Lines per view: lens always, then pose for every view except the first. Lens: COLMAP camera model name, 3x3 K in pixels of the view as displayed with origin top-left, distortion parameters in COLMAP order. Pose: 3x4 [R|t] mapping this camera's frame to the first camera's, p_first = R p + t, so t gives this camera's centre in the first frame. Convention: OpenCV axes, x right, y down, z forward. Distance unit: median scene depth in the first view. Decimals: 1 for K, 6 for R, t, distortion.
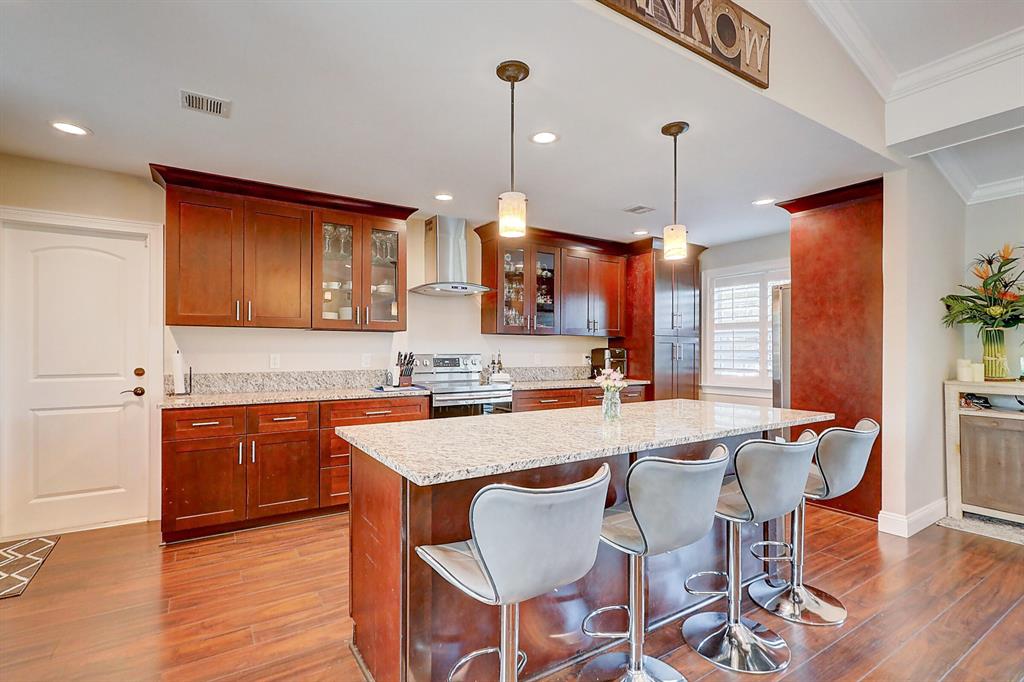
lens RADIAL K [[485.9, 0, 512.9], [0, 485.9, 347.8], [0, 0, 1]] dist [-0.000924, 0.002193]
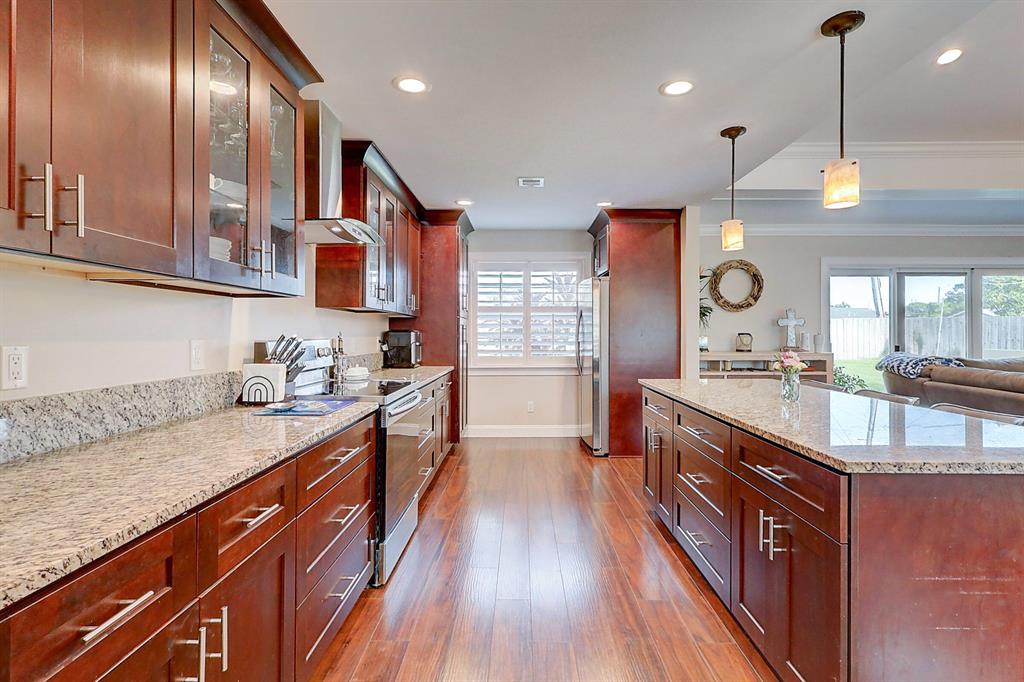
lens RADIAL K [[485.9, 0, 516.1], [0, 485.9, 332.0], [0, 0, 1]] dist [-0.000924, 0.002193]
pose [[0.555312, 0.000203, 0.831642, -0.566938], [-0.003653, 0.999991, 0.002195, 0.001630], [-0.831634, -0.004257, 0.555307, 0.525656]]
